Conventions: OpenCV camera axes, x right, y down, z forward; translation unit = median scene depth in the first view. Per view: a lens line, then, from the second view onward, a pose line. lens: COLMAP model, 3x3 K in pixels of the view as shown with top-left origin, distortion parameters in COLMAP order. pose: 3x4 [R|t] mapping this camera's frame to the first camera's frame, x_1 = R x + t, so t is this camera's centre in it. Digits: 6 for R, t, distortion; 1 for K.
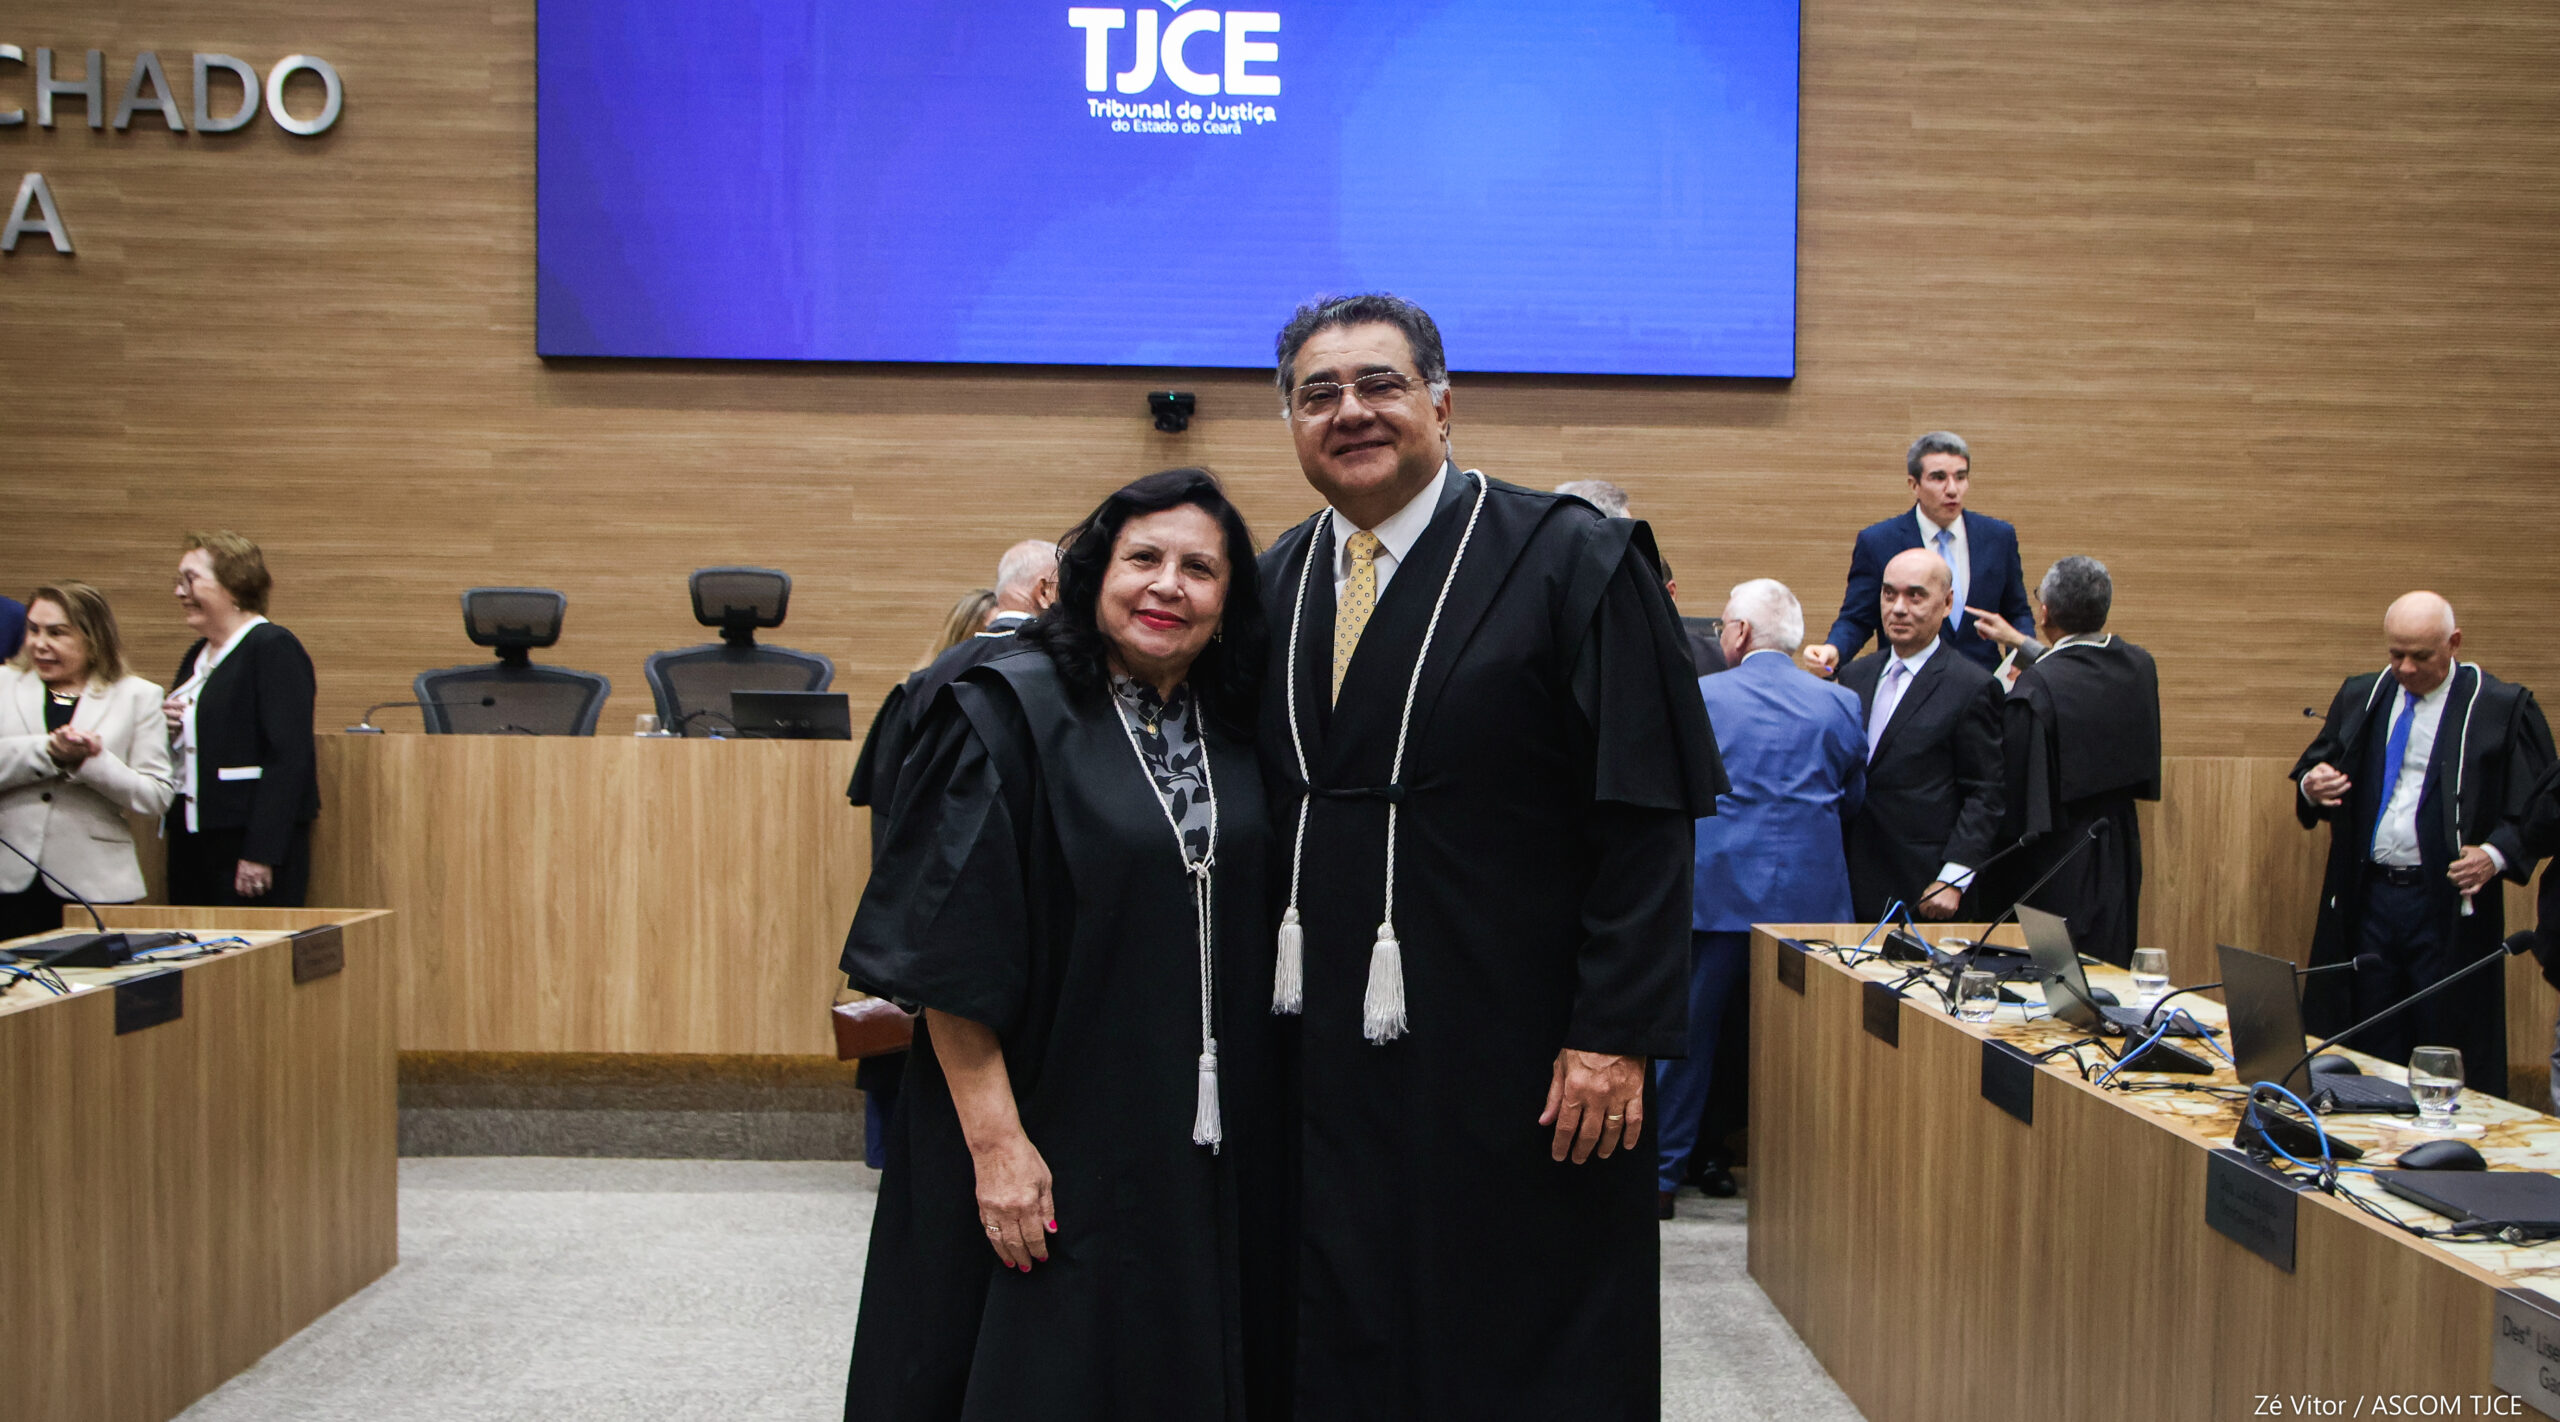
lens RADIAL K [[2306.9, 0, 1191.8], [0, 2306.9, 719.9], [0, 0, 1]] dist [-0.004952, -0.013887]
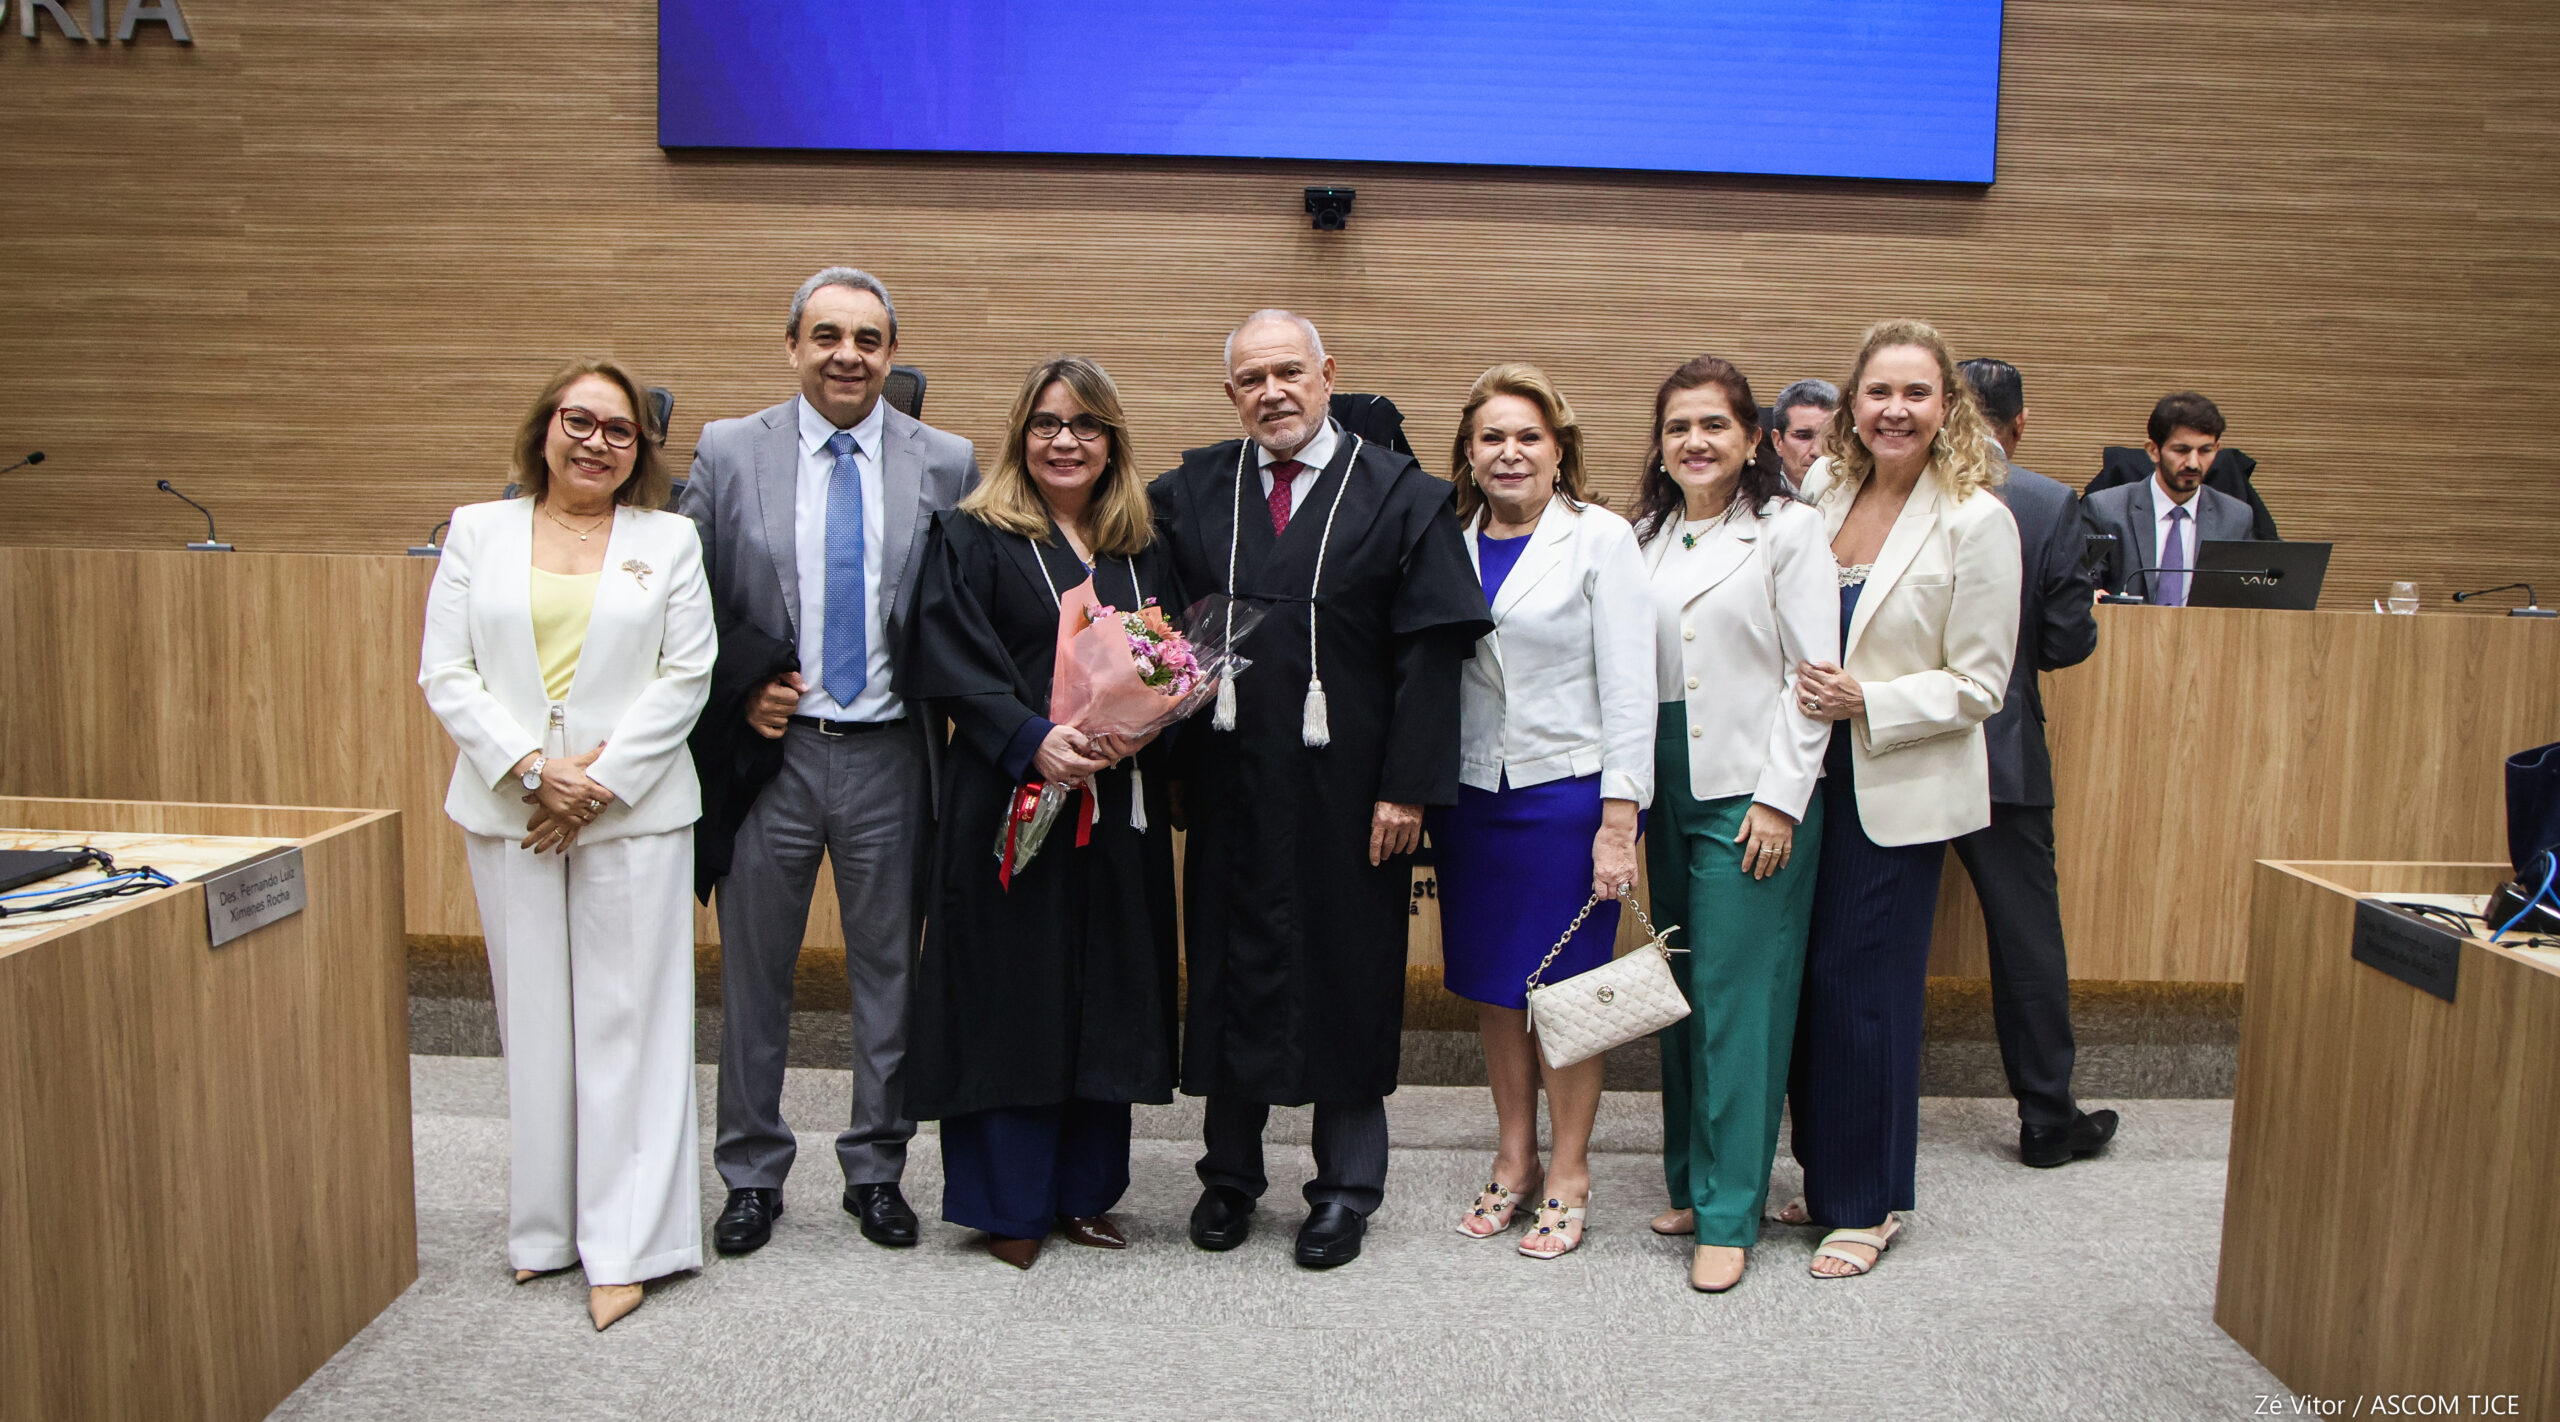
lens RADIAL K [[2006.8, 0, 1251.0], [0, 2006.8, 740.3], [0, 0, 1]] dist [-0.105652, 0.090896]
pose [[0.999658, 0.014751, -0.021581, -0.019596], [-0.012105, 0.992941, 0.117991, -0.014540], [0.023169, -0.117690, 0.992780, 0.170785]]
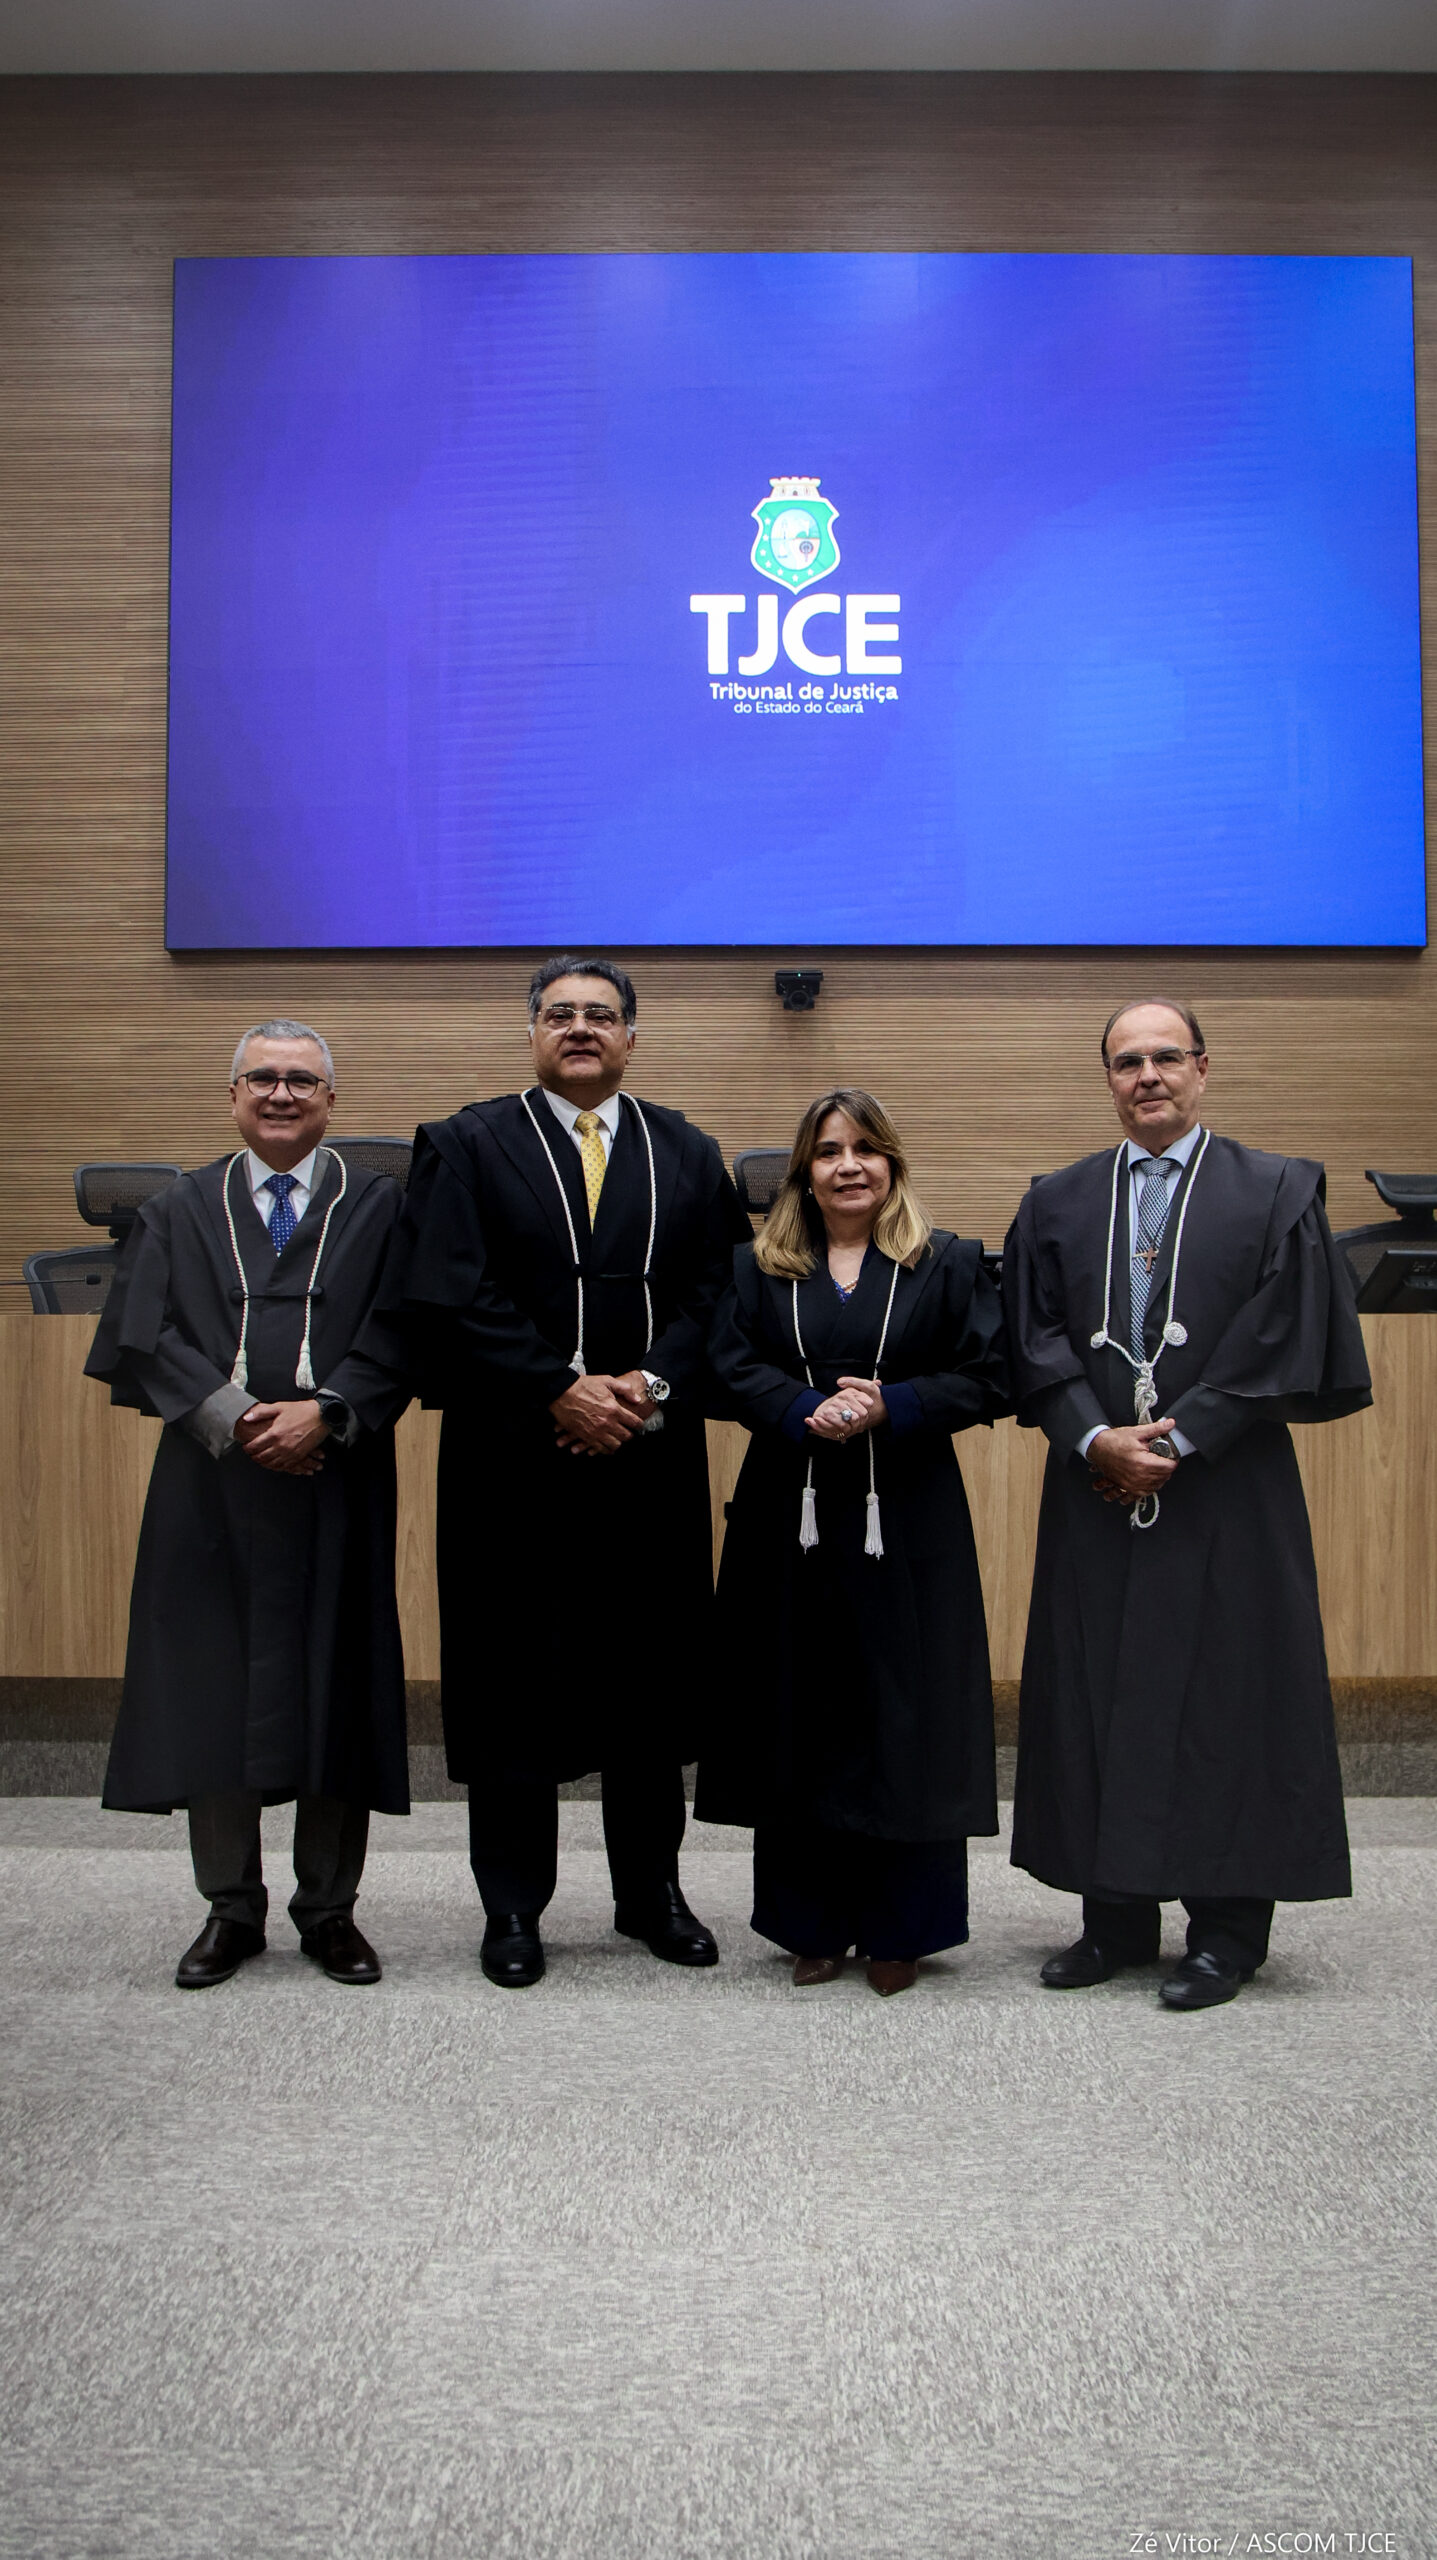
lens RADIAL K [[2048.0, 0, 720.0], [0, 2048.0, 1270.5], [0, 0, 1]] dist [-0.073263, 0.002965]
pose [[0.999413, -0.015322, -0.030651, -0.017436], [0.014613, 0.999624, -0.023211, 0.006273], [0.030996, 0.022749, 0.999261, 0.123839]]
